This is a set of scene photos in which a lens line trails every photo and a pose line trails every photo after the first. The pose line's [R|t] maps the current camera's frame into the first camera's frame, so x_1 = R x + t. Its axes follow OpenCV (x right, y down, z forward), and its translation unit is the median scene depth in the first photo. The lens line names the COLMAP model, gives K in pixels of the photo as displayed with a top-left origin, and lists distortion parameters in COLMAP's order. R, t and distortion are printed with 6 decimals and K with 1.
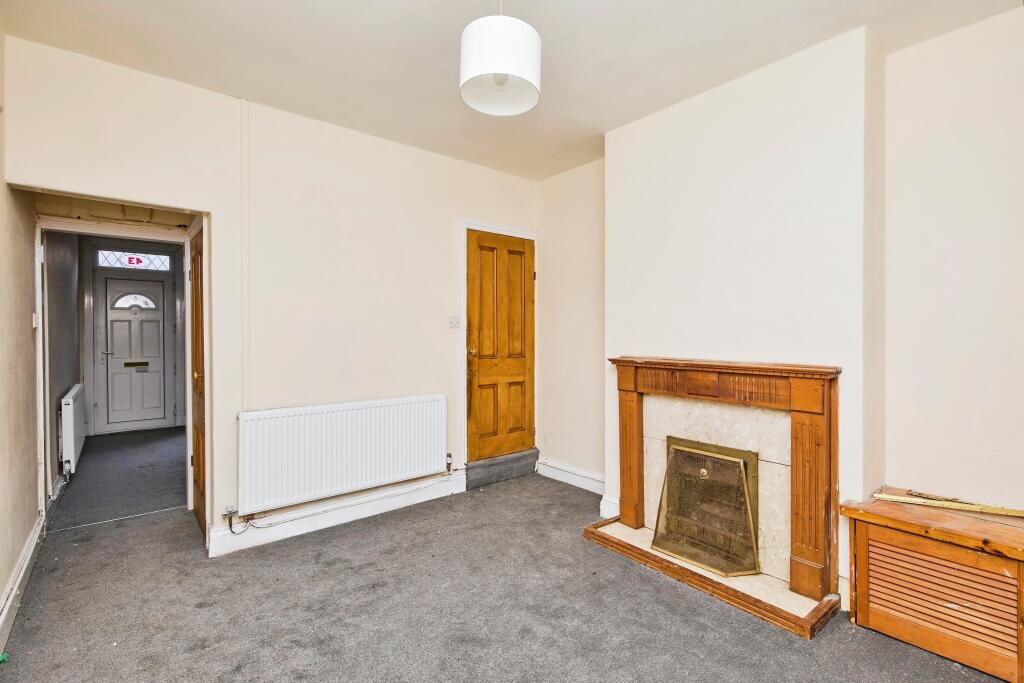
lens RADIAL K [[473.4, 0, 512.3], [0, 473.4, 327.8], [0, 0, 1]] dist [-0.000487, 0.000050]
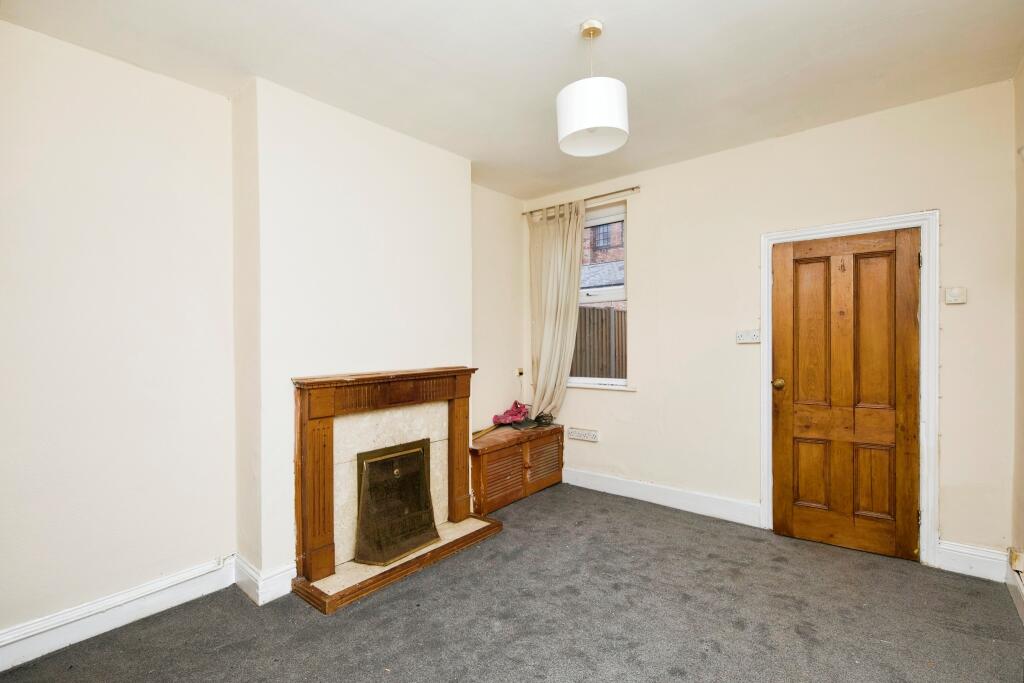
lens RADIAL K [[460.8, 0, 529.0], [0, 460.8, 344.1], [0, 0, 1]] dist [0.000920, 0.000155]
pose [[-0.196714, -0.002284, 0.980458, -0.728707], [0.010363, 0.999937, 0.004409, 0.003591], [-0.980406, 0.011027, -0.196678, 0.921655]]
